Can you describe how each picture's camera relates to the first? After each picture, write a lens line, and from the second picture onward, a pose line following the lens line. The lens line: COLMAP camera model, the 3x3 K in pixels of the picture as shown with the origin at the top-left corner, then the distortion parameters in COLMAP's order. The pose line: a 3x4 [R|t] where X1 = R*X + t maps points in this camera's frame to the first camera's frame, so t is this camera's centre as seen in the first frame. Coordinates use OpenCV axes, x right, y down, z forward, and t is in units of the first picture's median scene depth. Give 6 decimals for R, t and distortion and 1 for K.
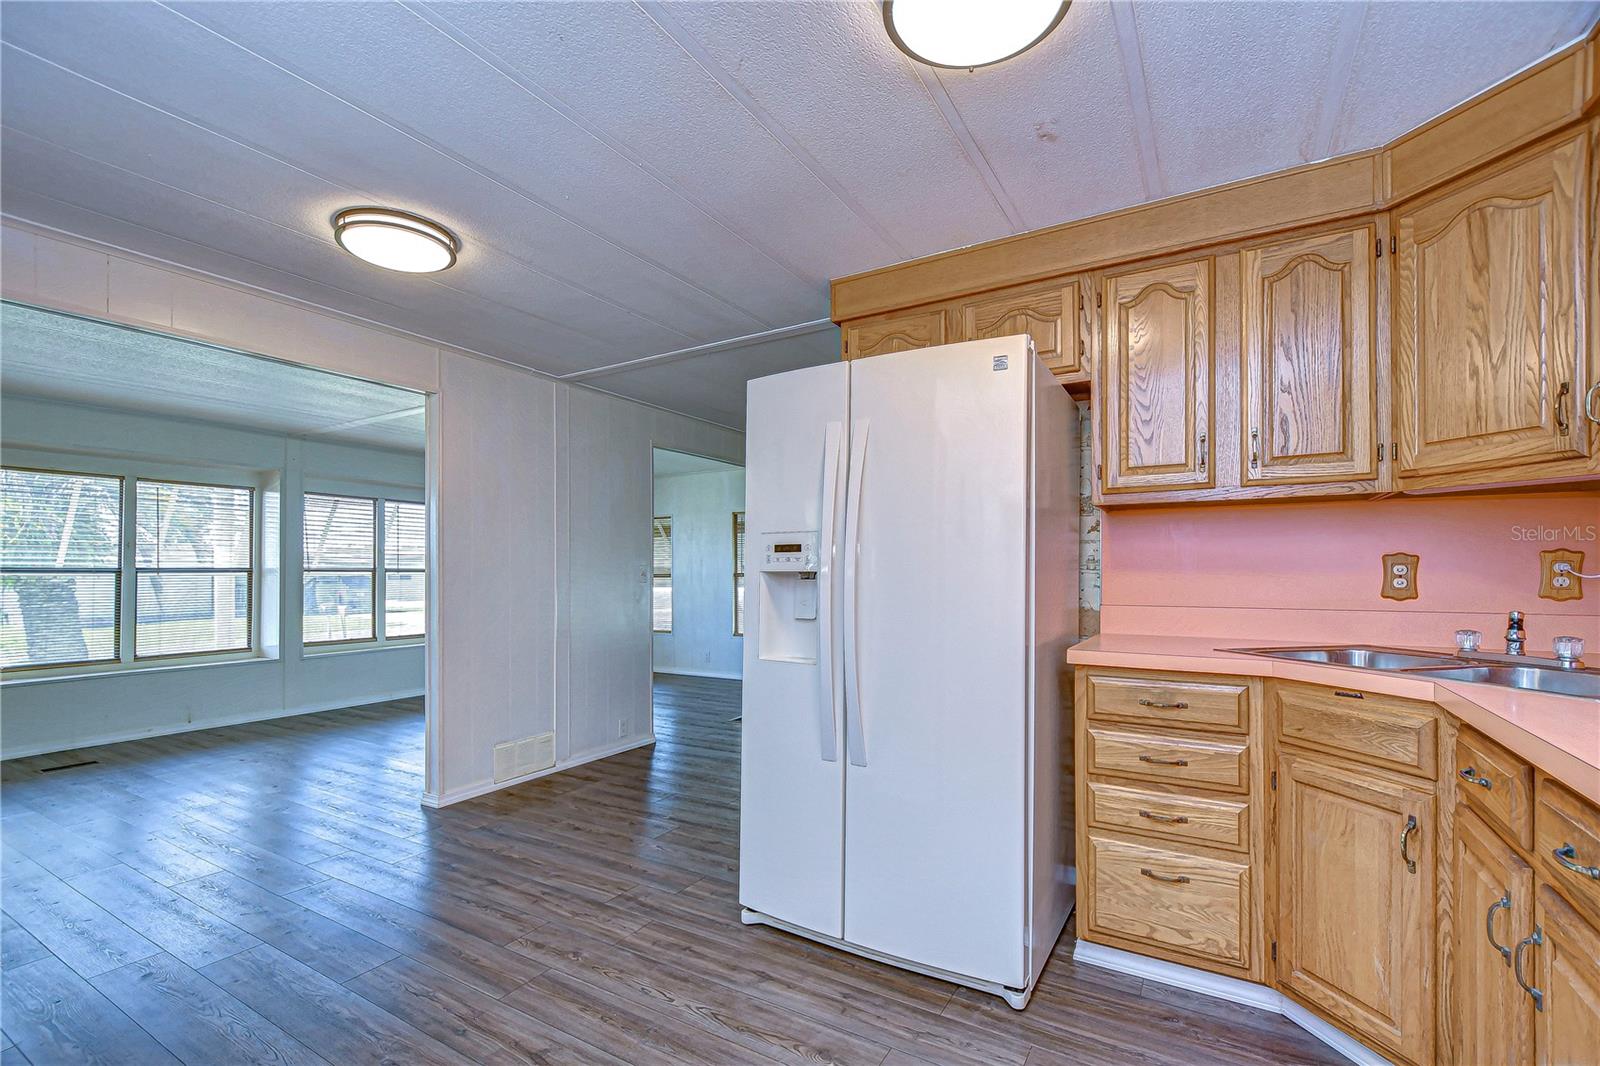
lens RADIAL K [[708.1, 0, 796.3], [0, 708.1, 564.8], [0, 0, 1]] dist [0.006749, -0.007994]
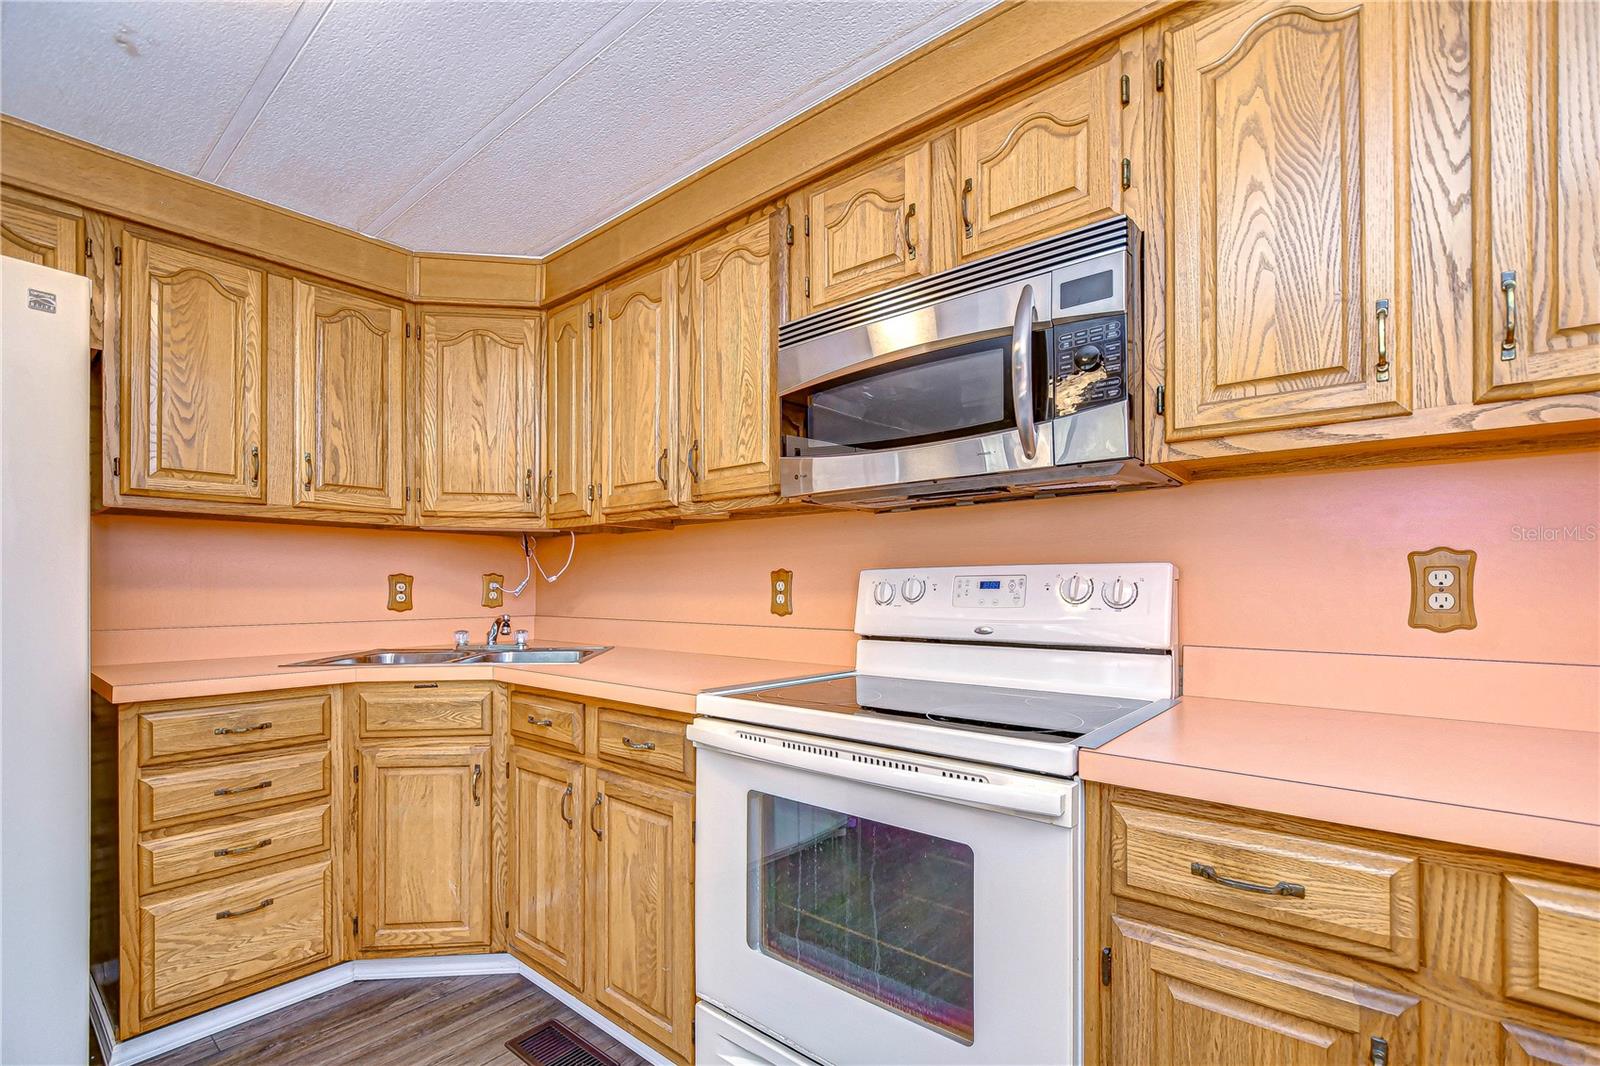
lens RADIAL K [[739.3, 0, 752.2], [0, 739.3, 586.7], [0, 0, 1]] dist [0.011948, -0.011432]
pose [[0.177444, 0.002537, 0.984128, -0.343820], [-0.007997, 0.999967, -0.001135, 0.002296], [-0.984098, -0.007669, 0.177459, 0.158949]]
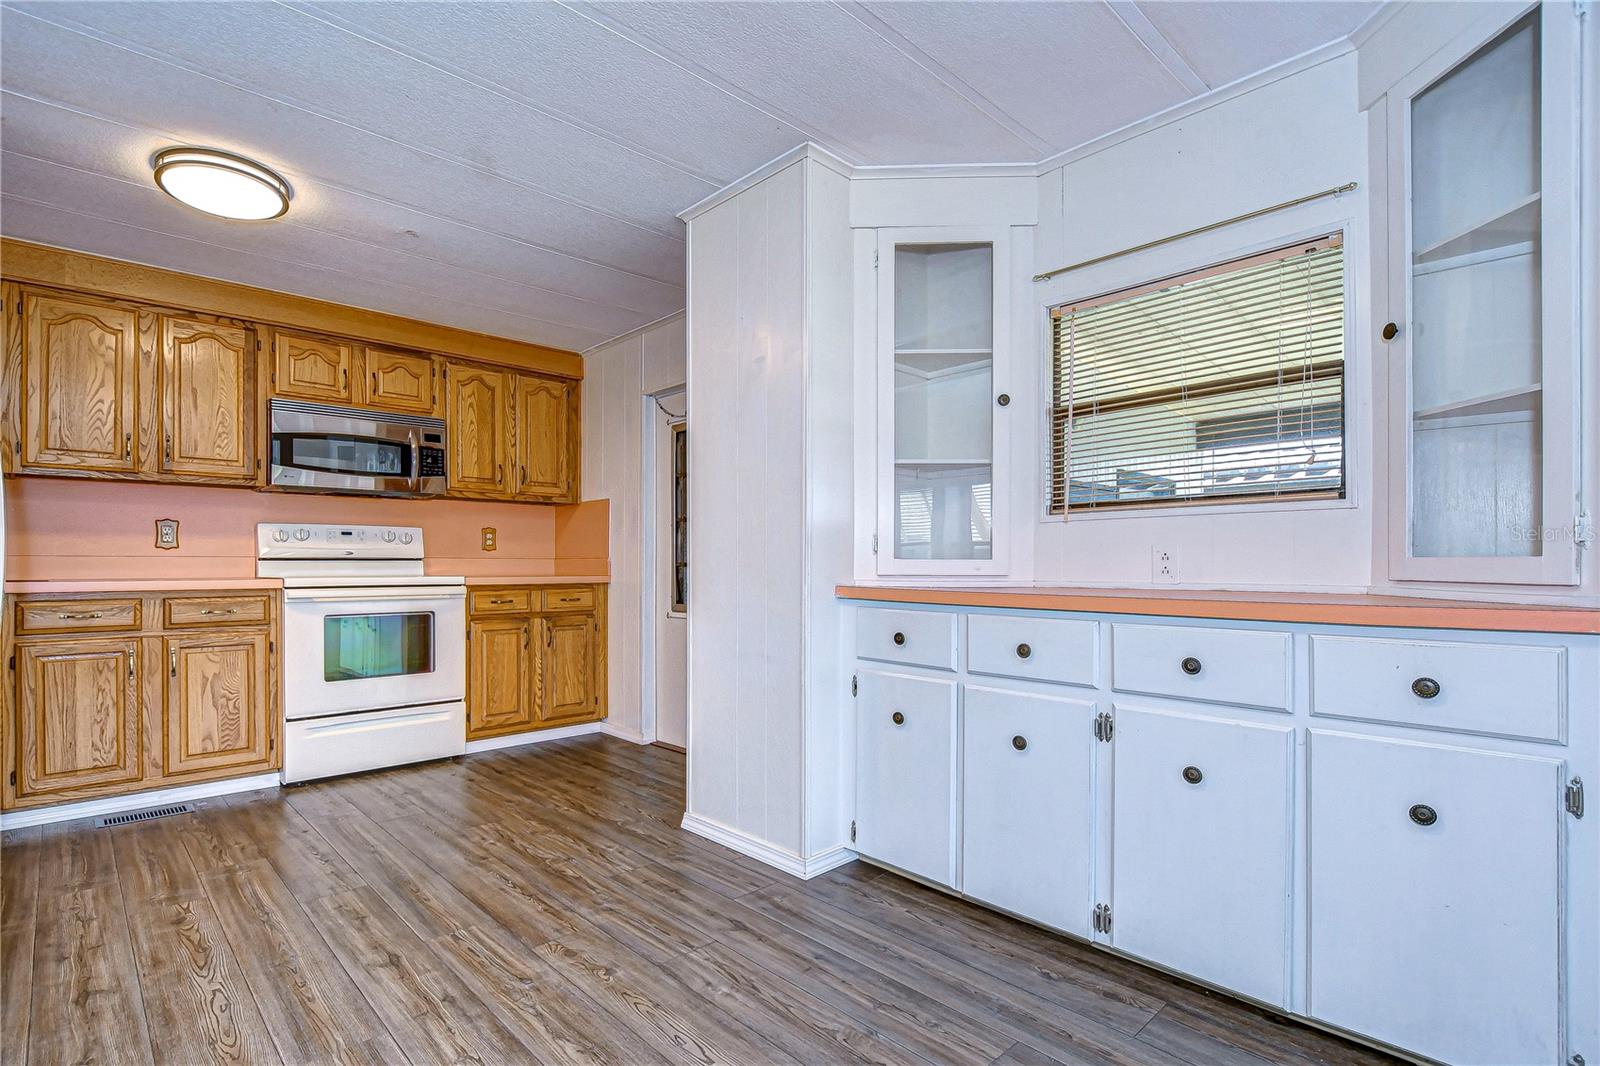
lens RADIAL K [[757.6, 0, 817.6], [0, 757.6, 568.7], [0, 0, 1]] dist [0.004128, -0.008676]
pose [[-0.971575, 0.002982, 0.236711, -1.137817], [0.001554, 0.999979, -0.006218, 0.105481], [-0.236725, -0.005674, -0.971560, 1.704863]]
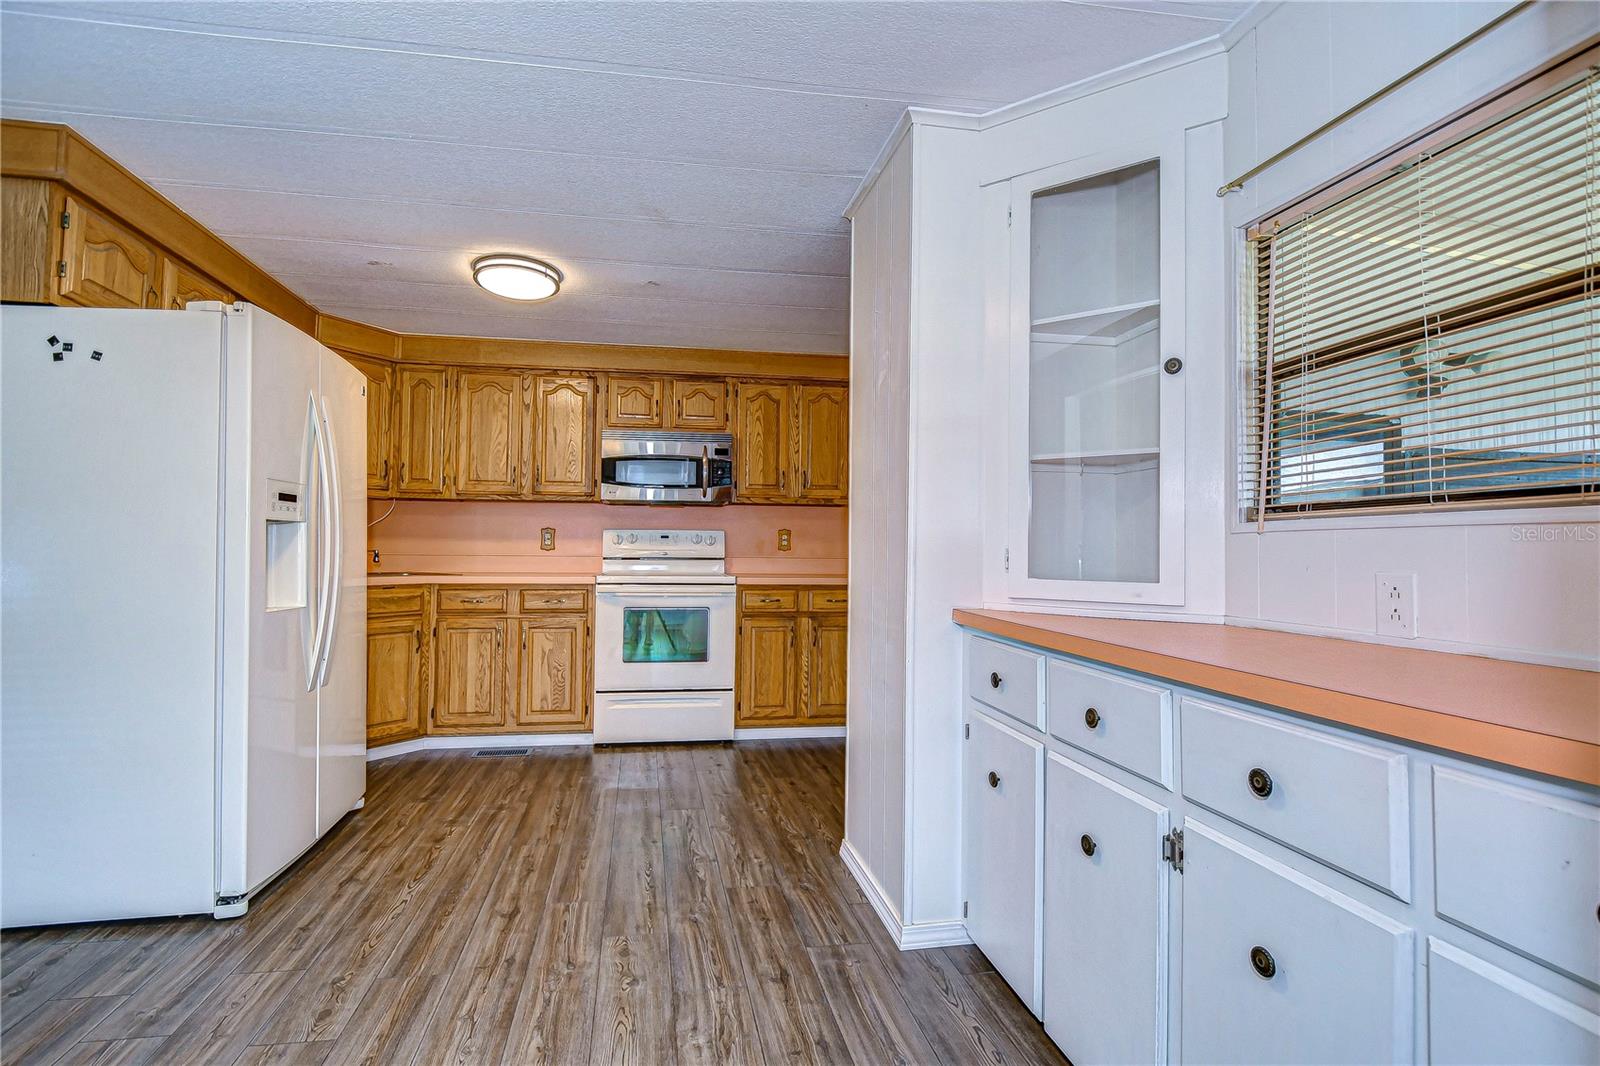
lens RADIAL K [[783.1, 0, 785.5], [0, 783.1, 529.9], [0, 0, 1]] dist [0.003547, 0.000116]
pose [[-0.659751, 0.017119, 0.751289, -1.547084], [-0.014862, 0.999248, -0.035820, 0.057842], [-0.751337, -0.034798, -0.659001, 1.382320]]
